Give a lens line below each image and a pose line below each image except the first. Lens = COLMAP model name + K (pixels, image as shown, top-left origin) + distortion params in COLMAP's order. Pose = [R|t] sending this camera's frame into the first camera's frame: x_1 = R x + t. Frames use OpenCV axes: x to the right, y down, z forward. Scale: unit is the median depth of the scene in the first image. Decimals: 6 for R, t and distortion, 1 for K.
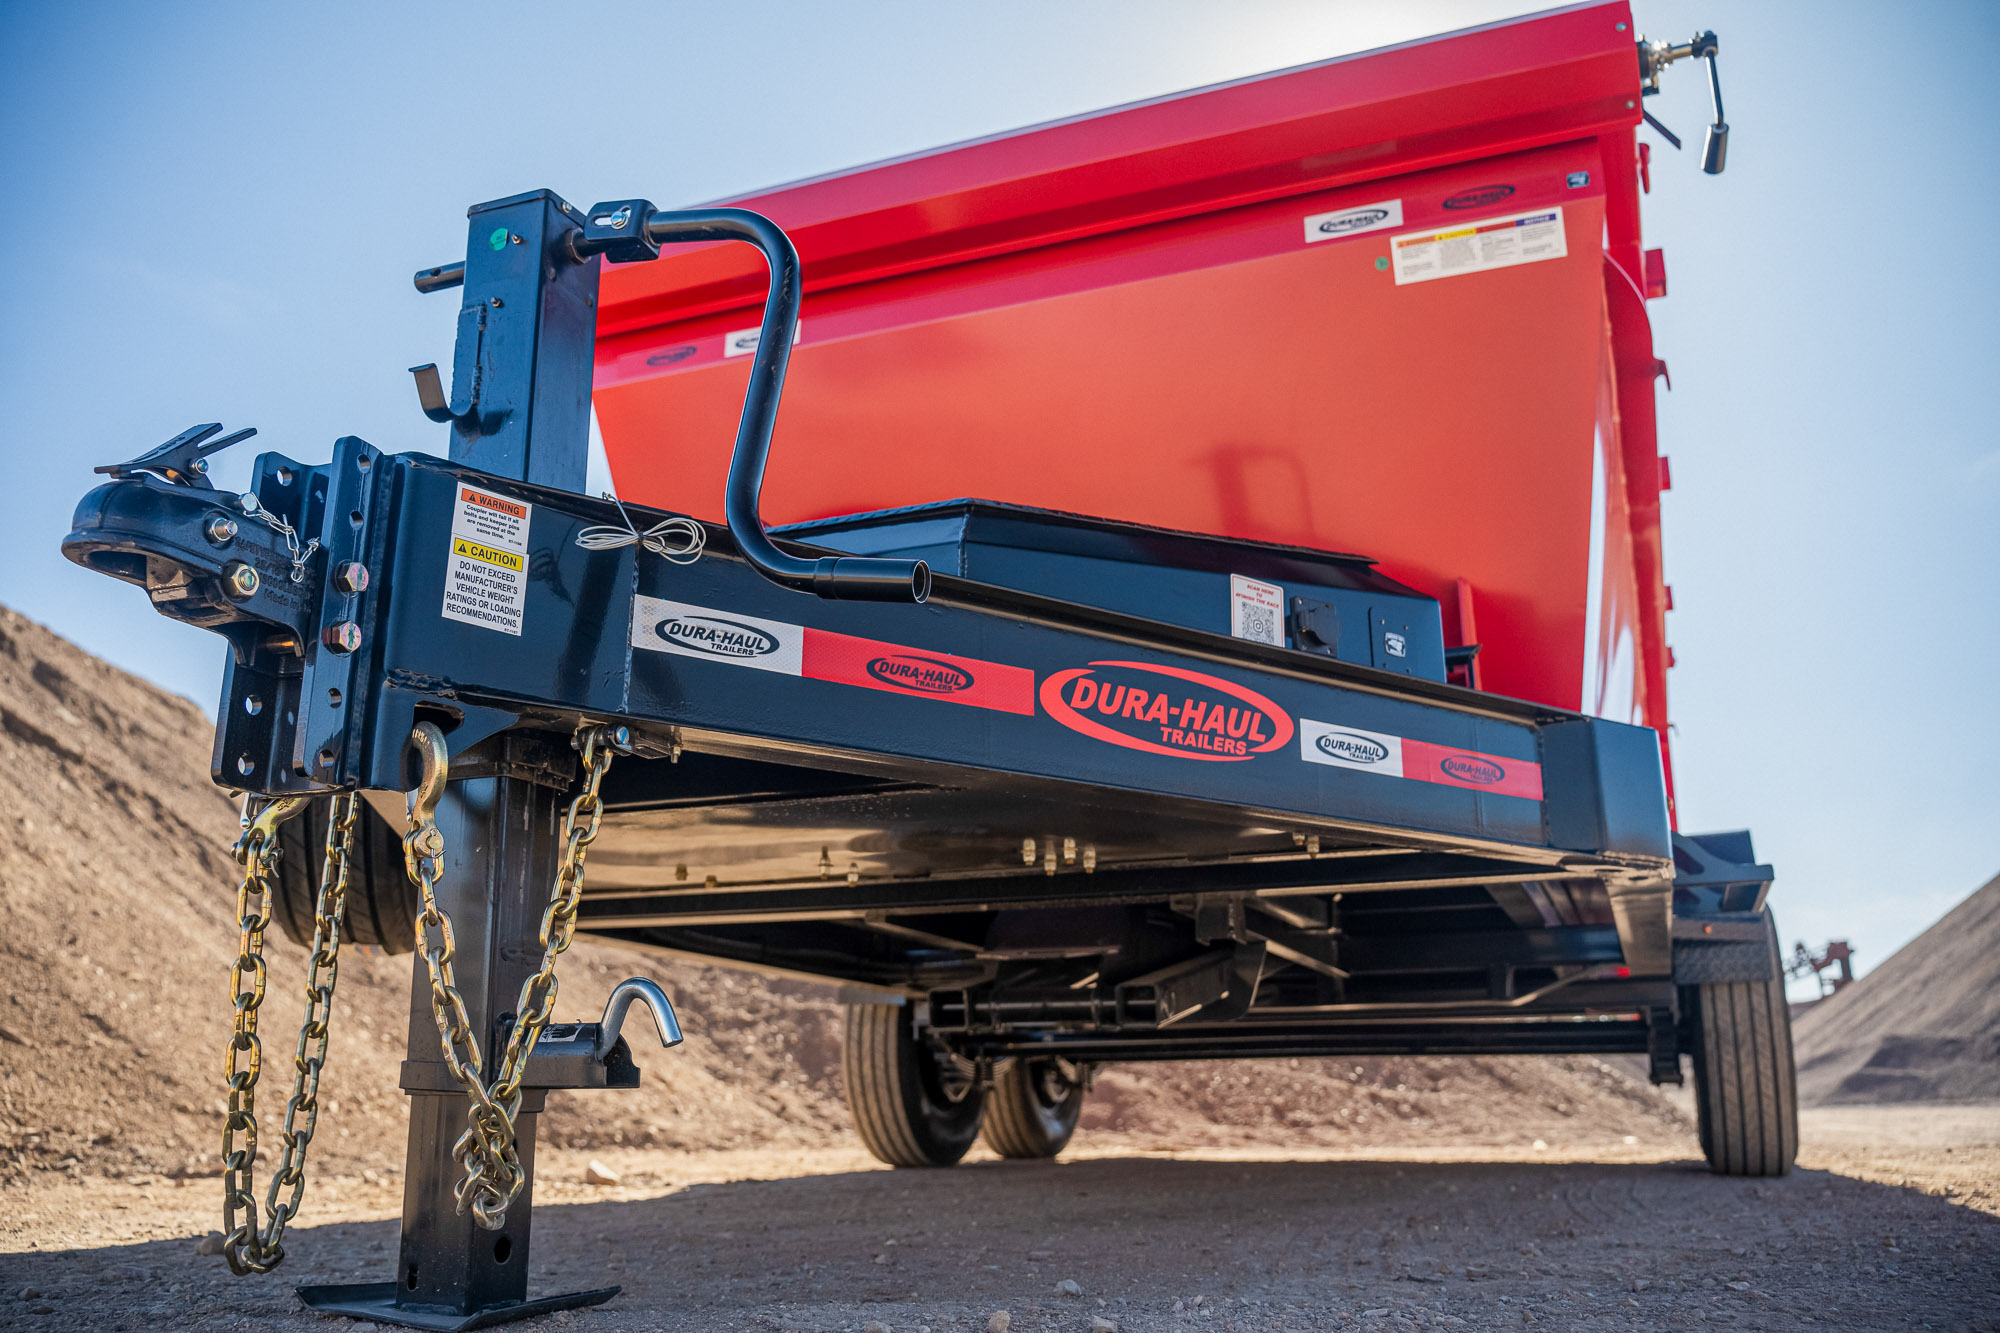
lens RADIAL K [[1631.9, 0, 1000.0], [0, 1631.9, 666.5], [0, 0, 1]] dist [-0.116753, 0.086831]
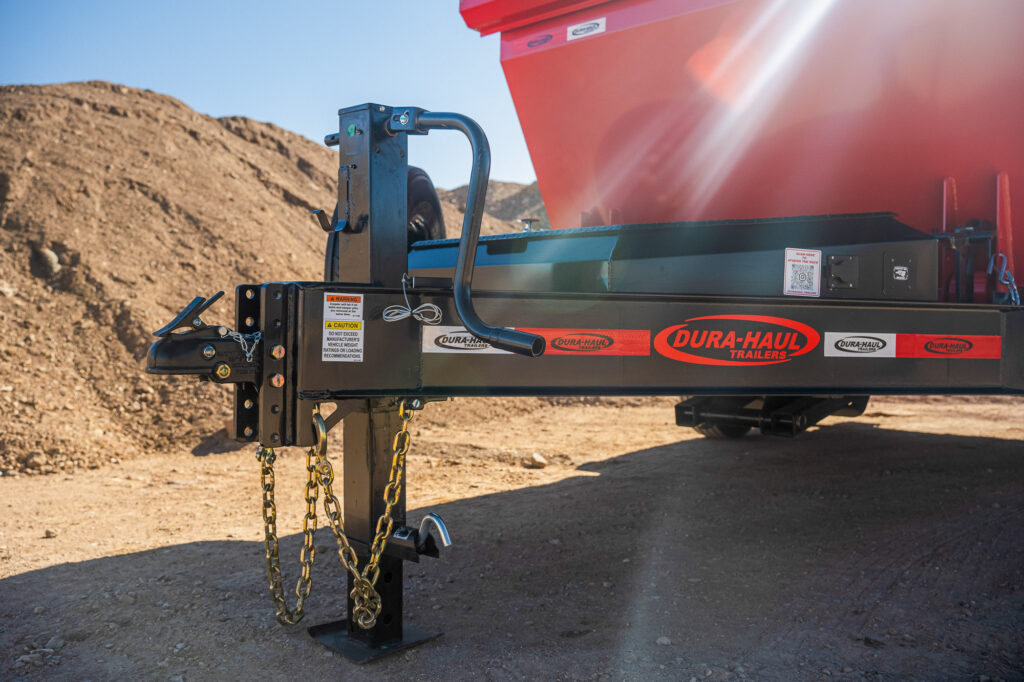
lens RADIAL K [[891.5, 0, 489.1], [0, 891.5, 342.7], [0, 0, 1]] dist [-0.096878, 0.015117]
pose [[0.928814, 0.017872, -0.370114, 0.199045], [0.086454, 0.960817, 0.263355, -0.235286], [0.360319, -0.276606, 0.890876, 0.029881]]
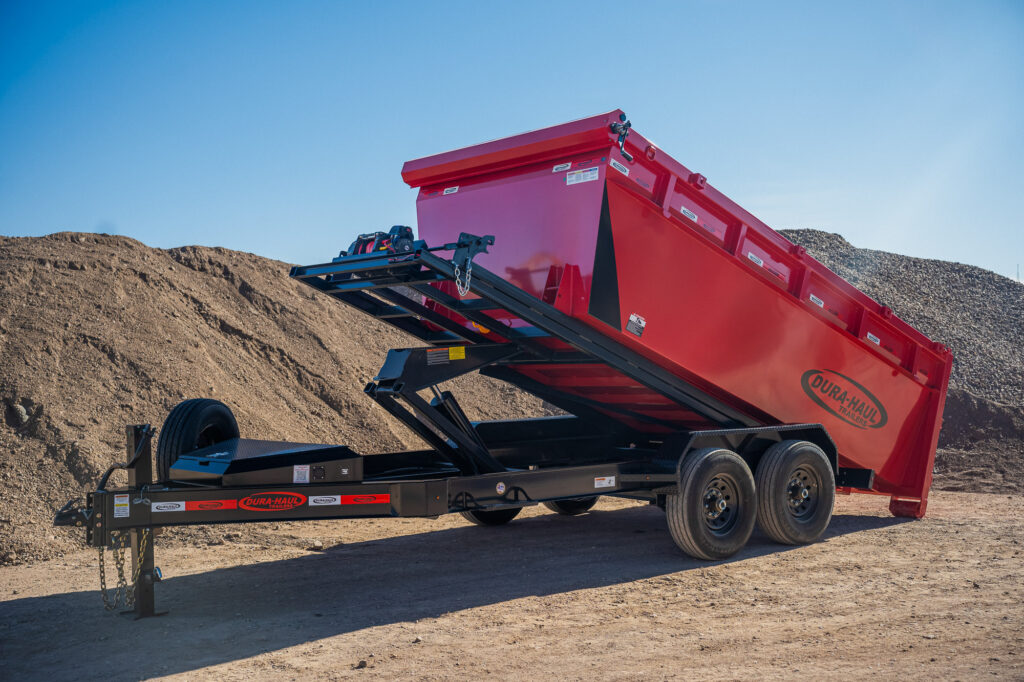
lens RADIAL K [[1164.5, 0, 512.7], [0, 1164.5, 312.7], [0, 0, 1]] dist [0.116868, 0.001541]
pose [[0.899665, -0.036408, -0.435060, 2.206365], [0.132896, 0.972064, 0.193470, -1.060809], [0.415862, -0.231876, 0.879370, -1.611326]]
